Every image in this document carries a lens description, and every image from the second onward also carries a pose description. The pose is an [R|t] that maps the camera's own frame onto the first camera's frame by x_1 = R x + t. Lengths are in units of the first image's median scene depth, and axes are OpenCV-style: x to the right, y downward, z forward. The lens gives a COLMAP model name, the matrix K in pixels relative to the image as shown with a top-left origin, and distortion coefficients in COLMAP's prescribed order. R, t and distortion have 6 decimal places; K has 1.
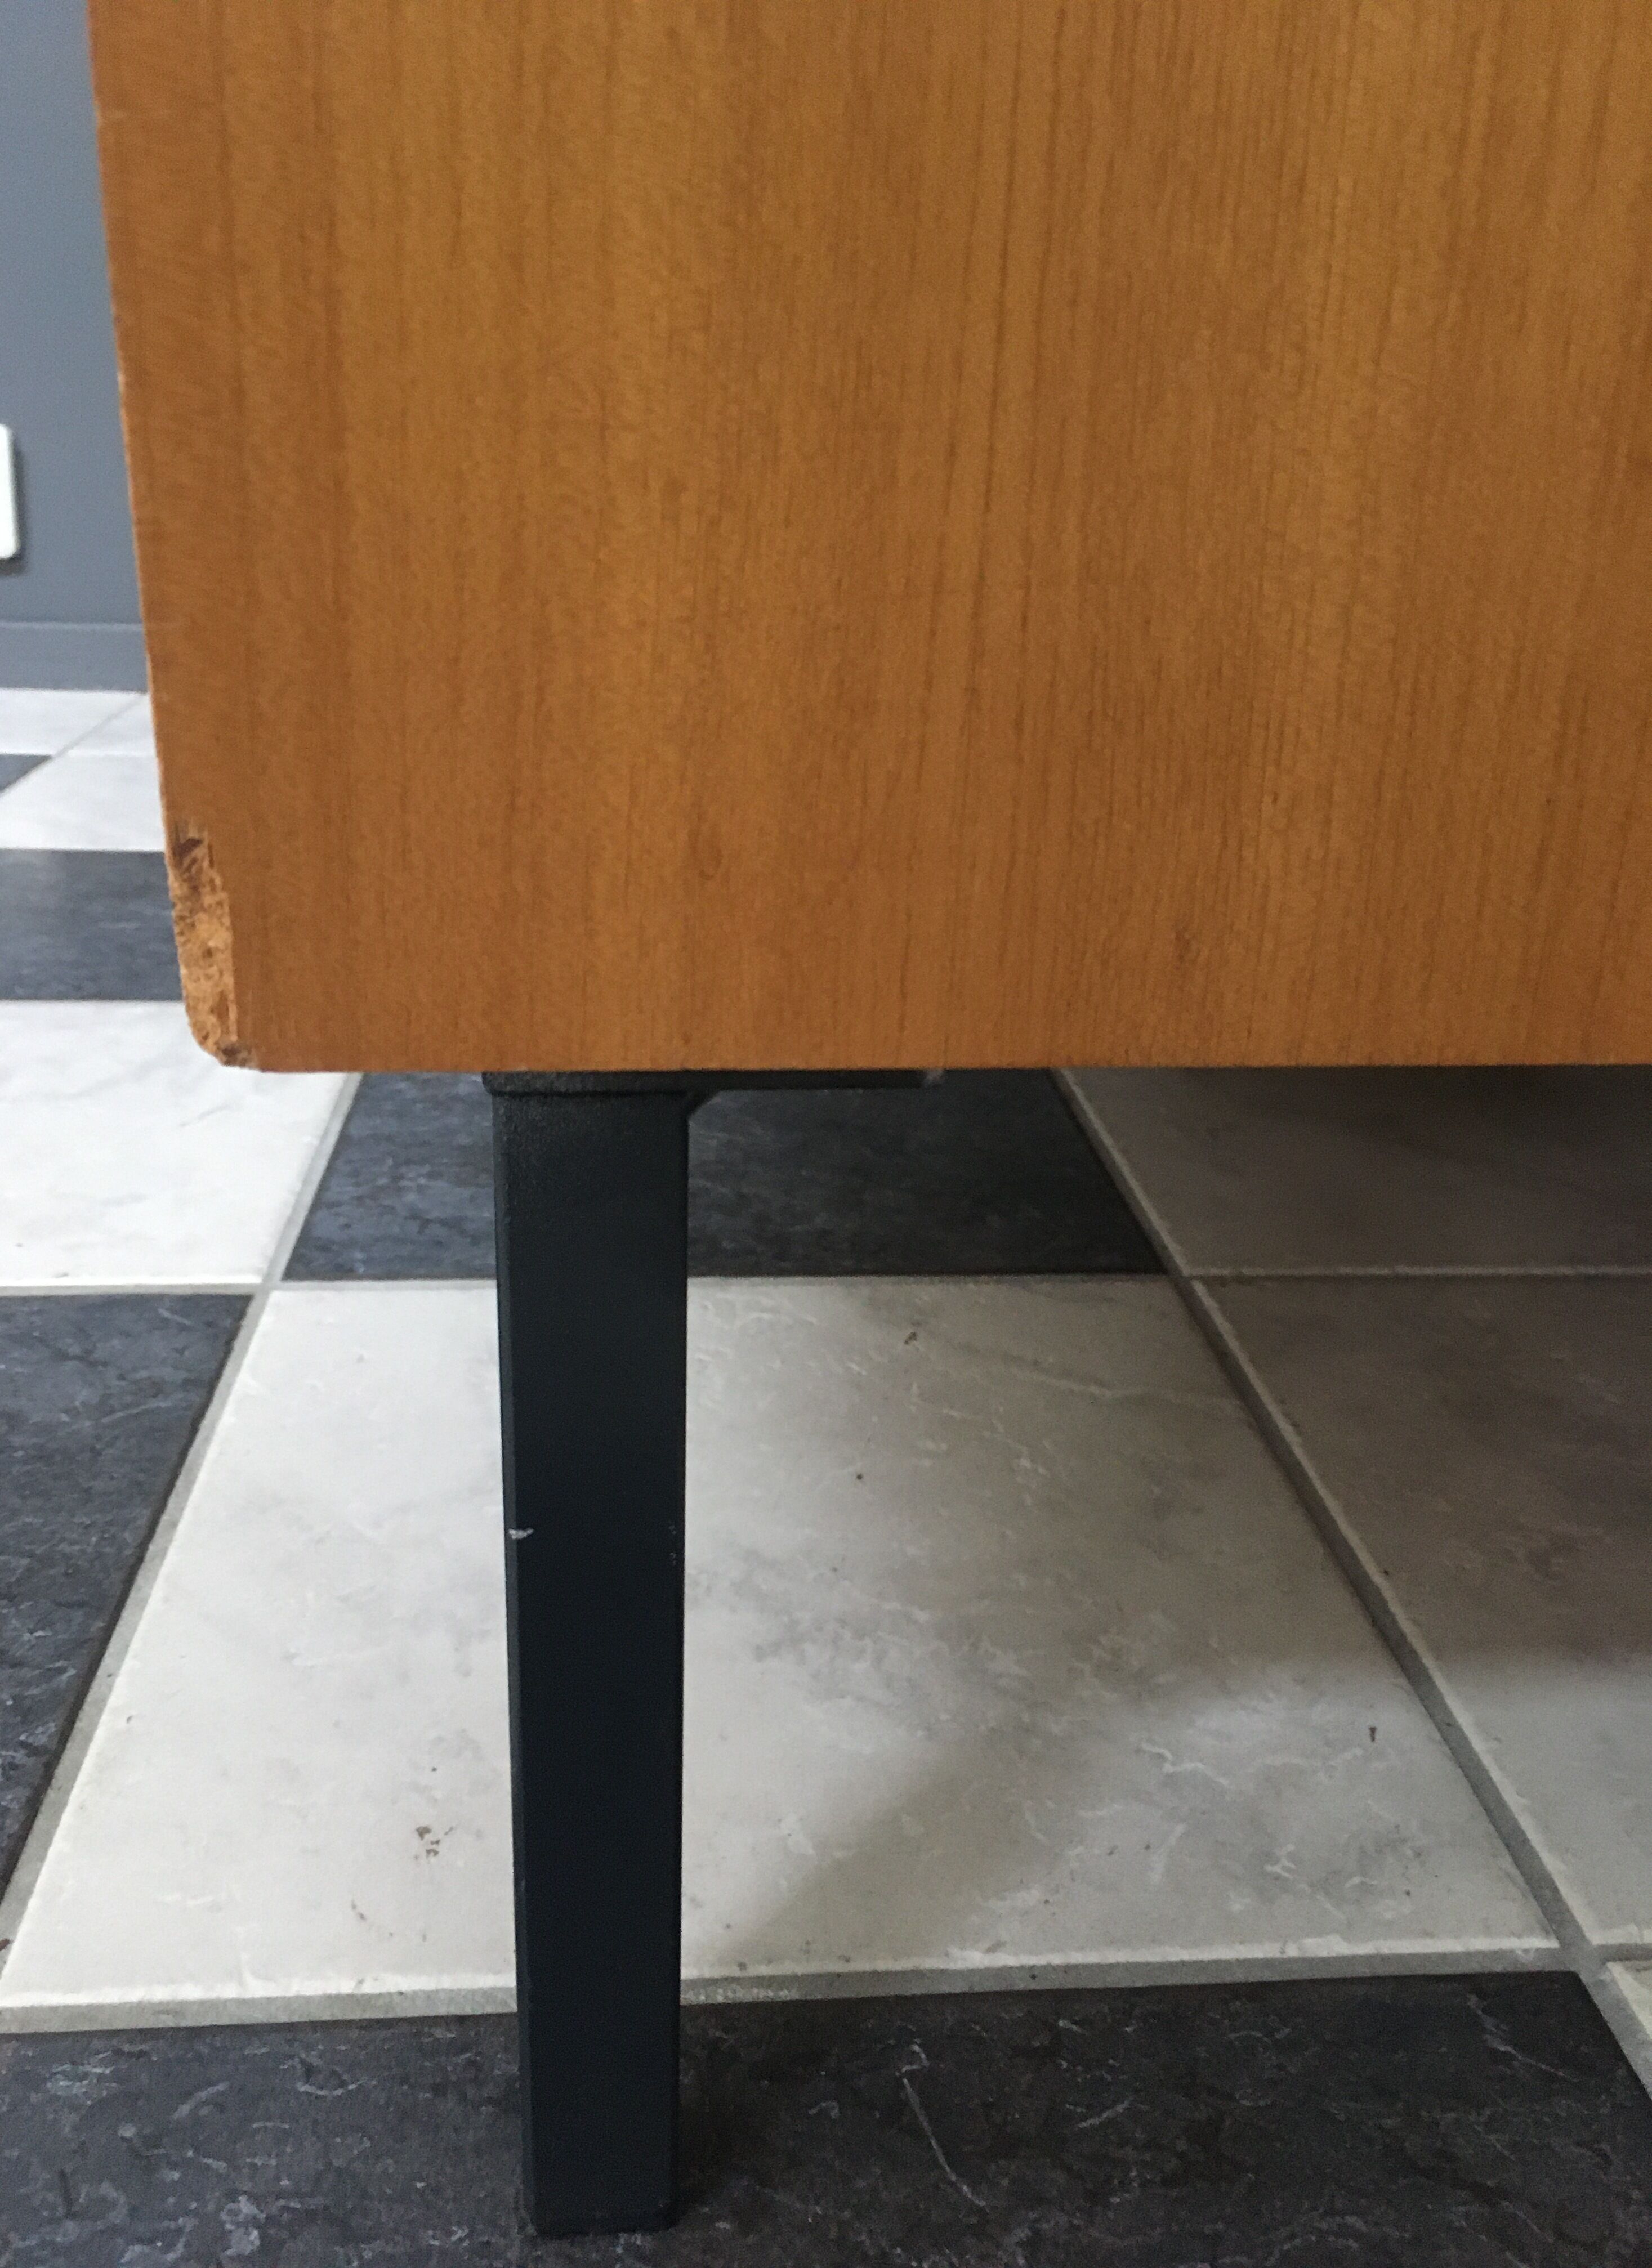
lens RADIAL K [[1939.2, 0, 800.9], [0, 1939.2, 1169.1], [0, 0, 1]] dist [0.021276, -0.034554]
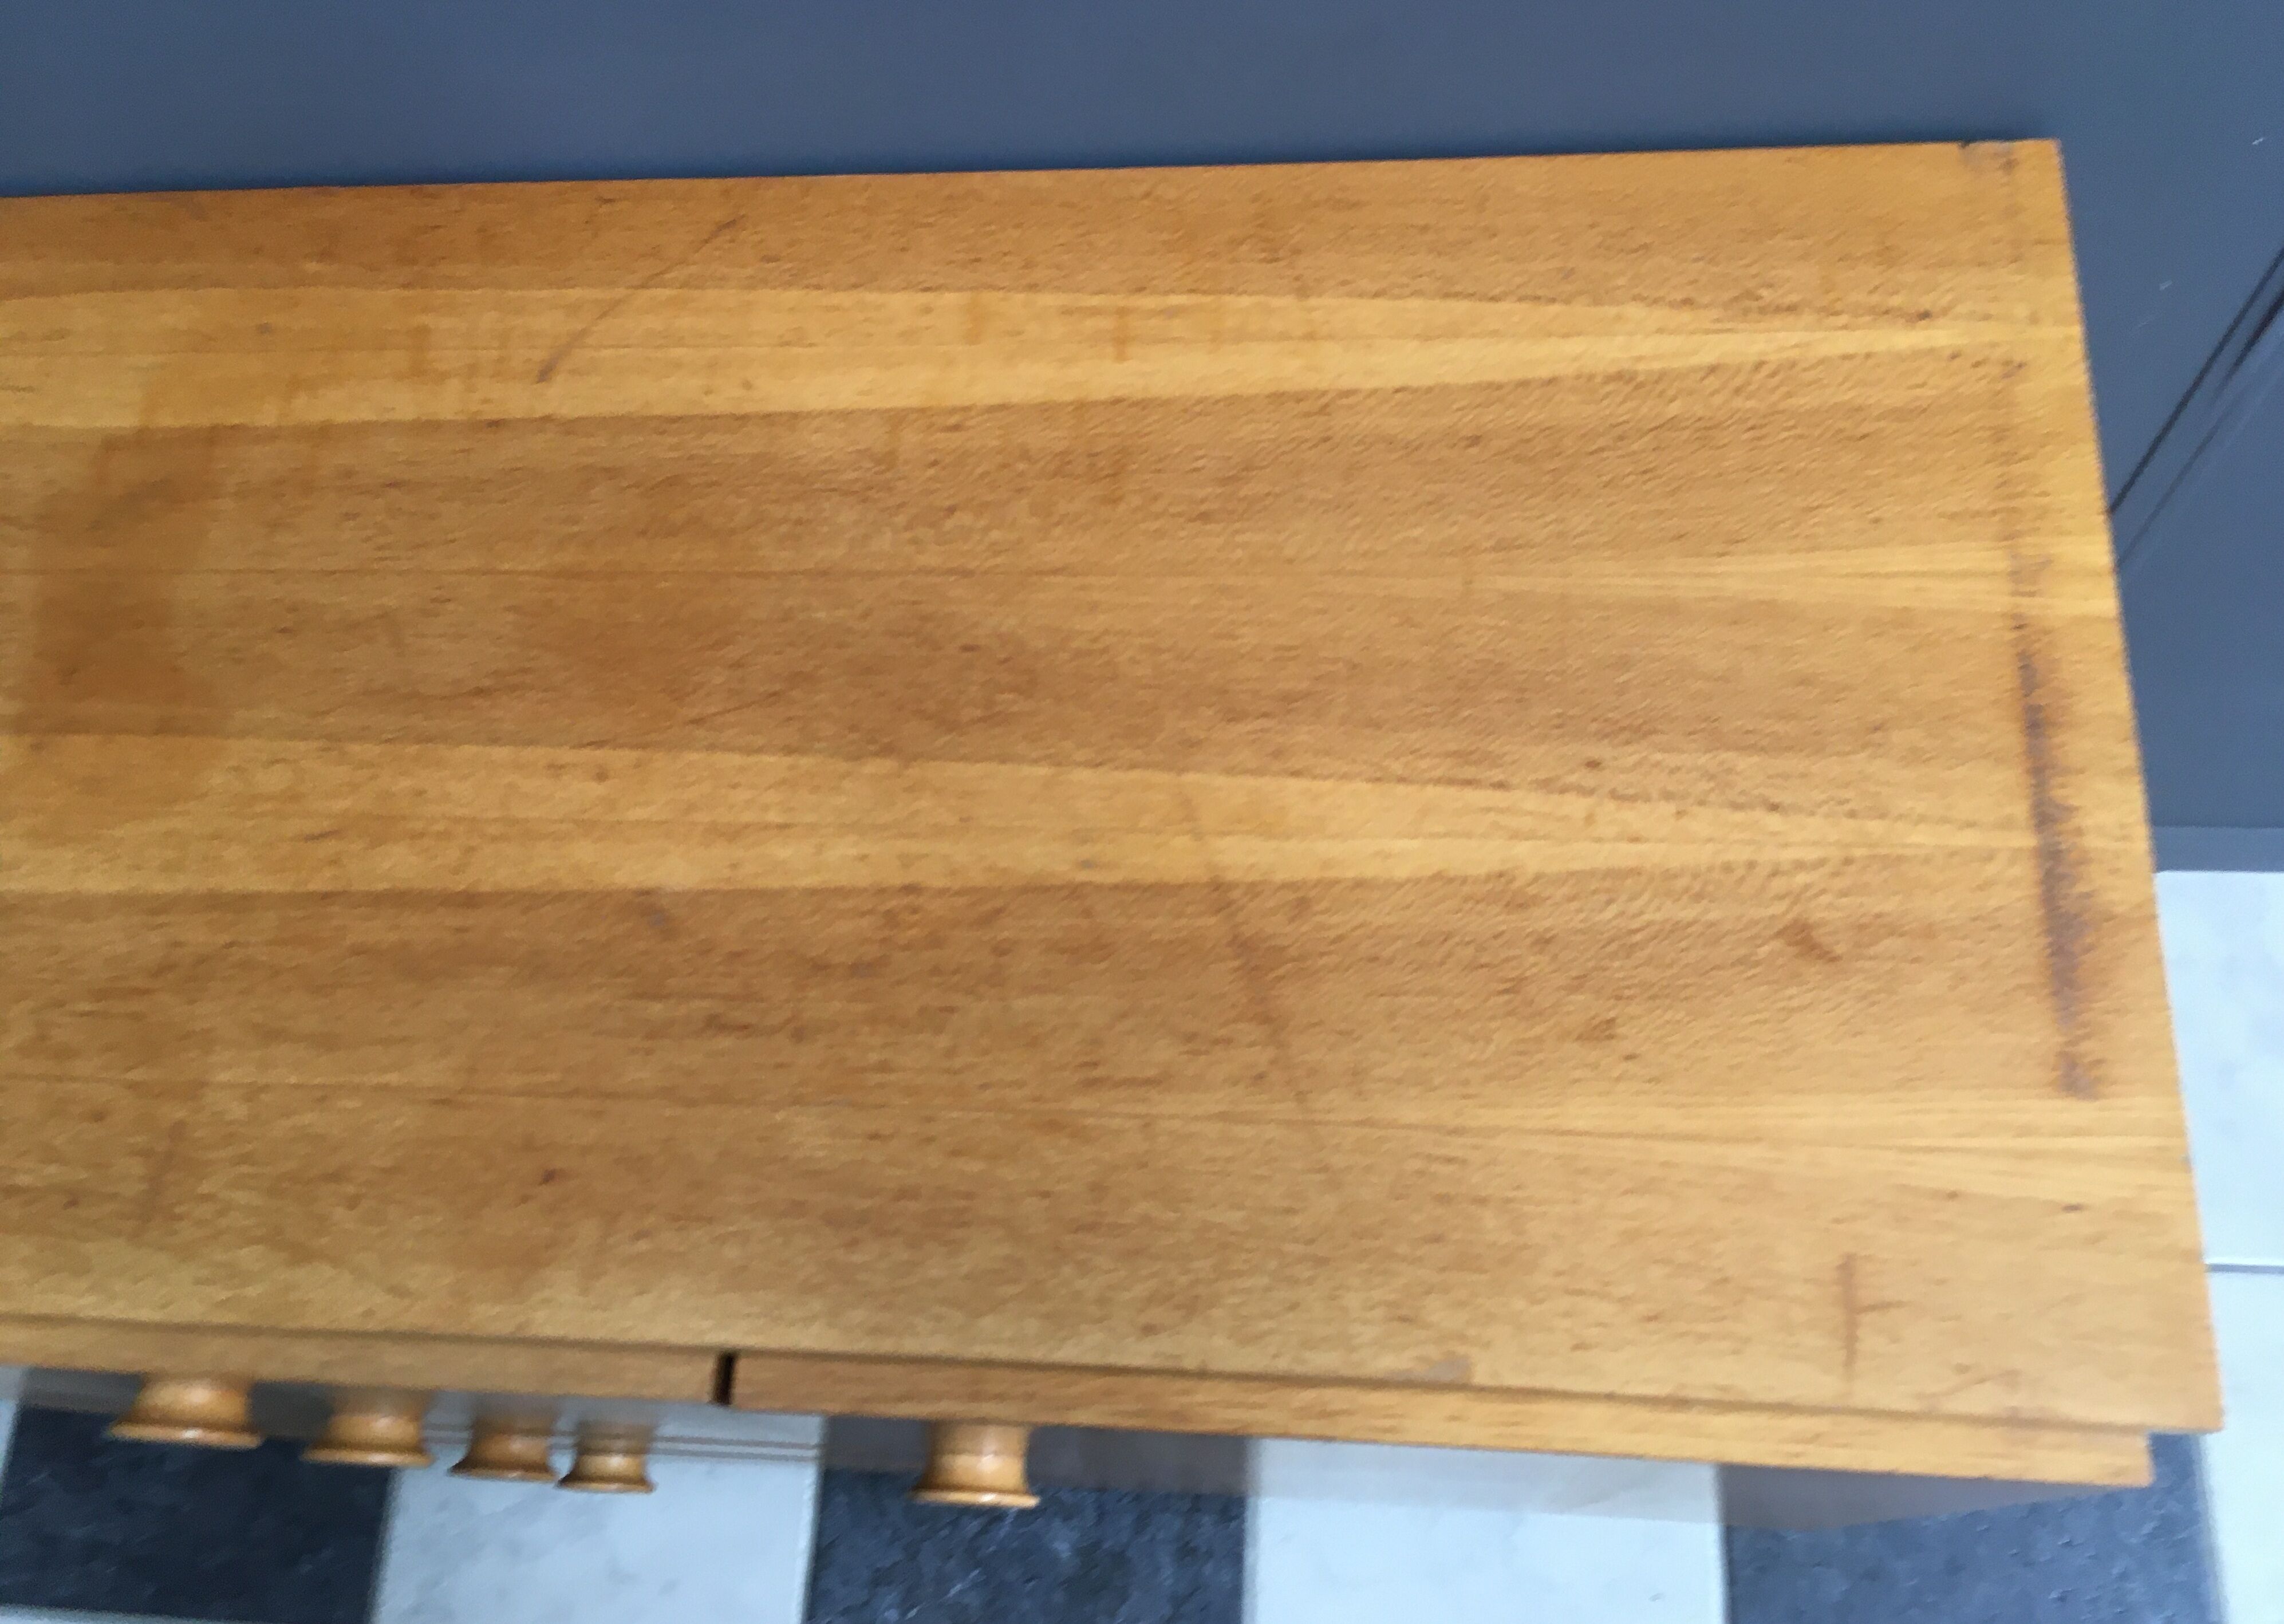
lens RADIAL K [[2001.5, 0, 1147.6], [0, 2001.5, 838.4], [0, 0, 1]] dist [0.034405, -0.024191]
pose [[0.132813, -0.943286, 0.304256, -0.116645], [0.489892, 0.329333, 0.807184, -2.716609], [-0.861607, 0.041848, 0.505848, 0.002753]]
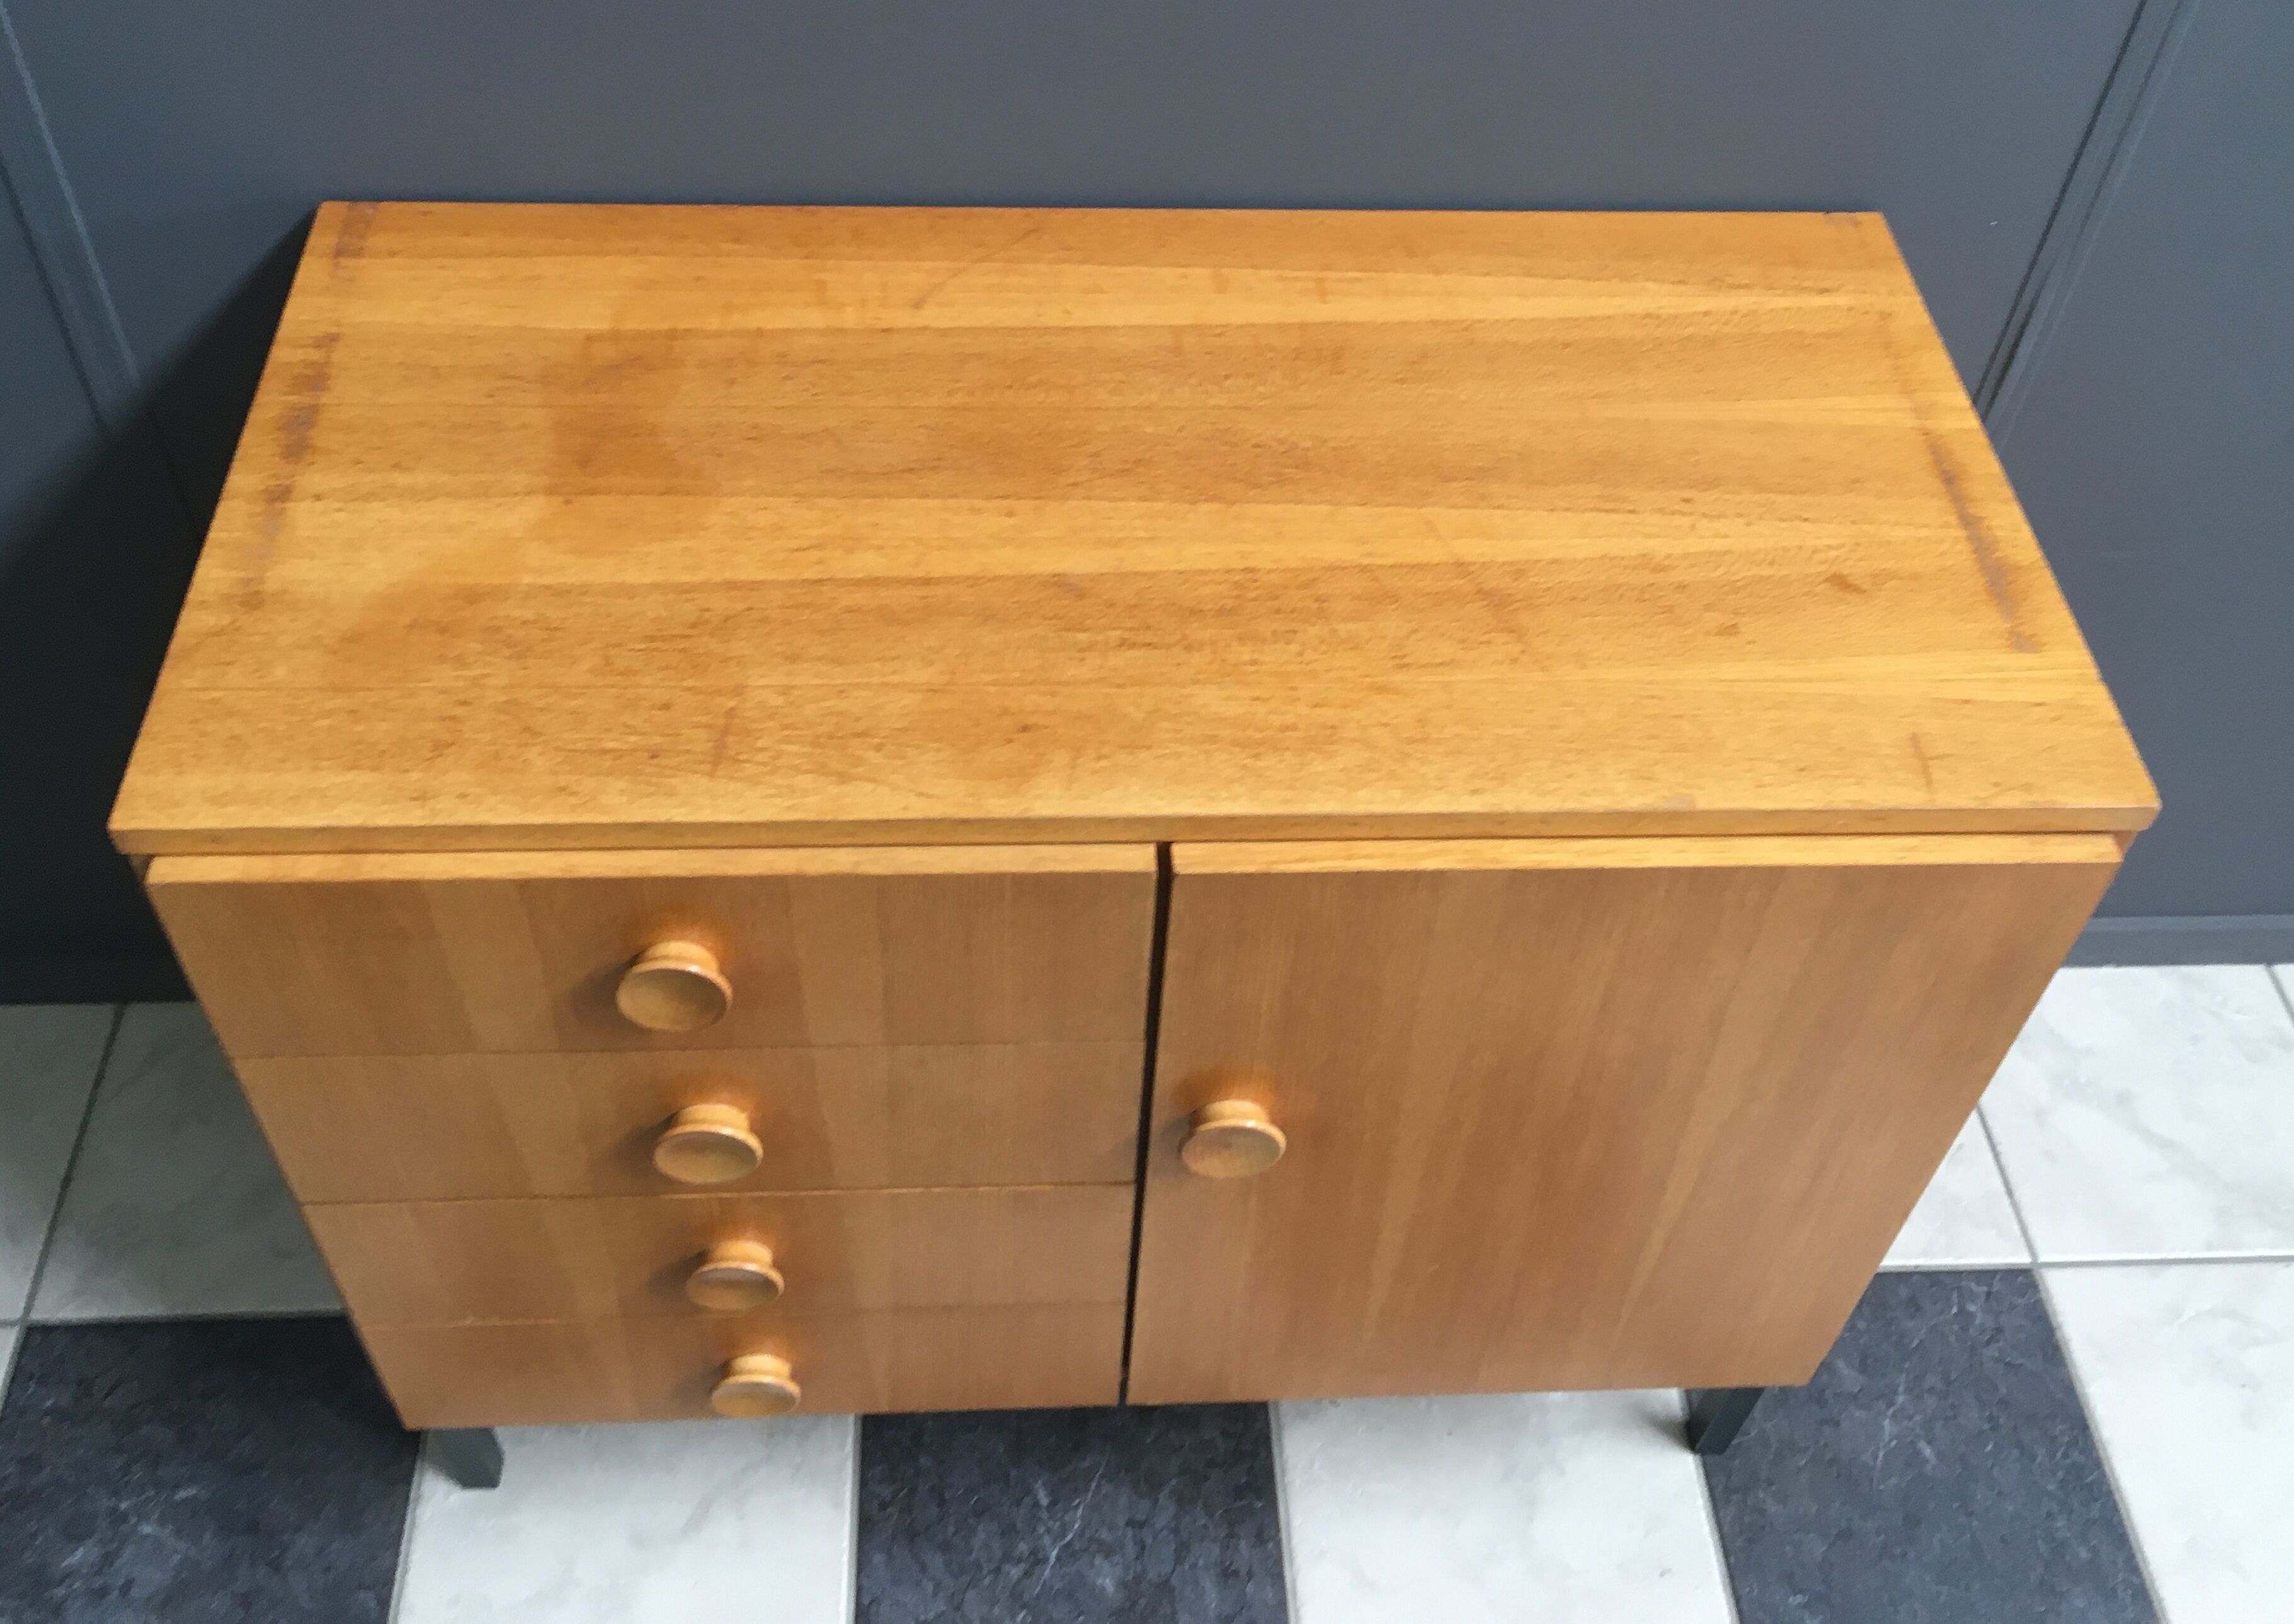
lens RADIAL K [[2234.0, 0, 1154.4], [0, 2234.0, 708.9], [0, 0, 1]] dist [0.028981, 0.000000]
pose [[0.024346, -0.762006, 0.647112, -1.411418], [0.341670, 0.614668, 0.710946, -3.238679], [-0.939505, 0.203790, 0.275319, 0.387934]]
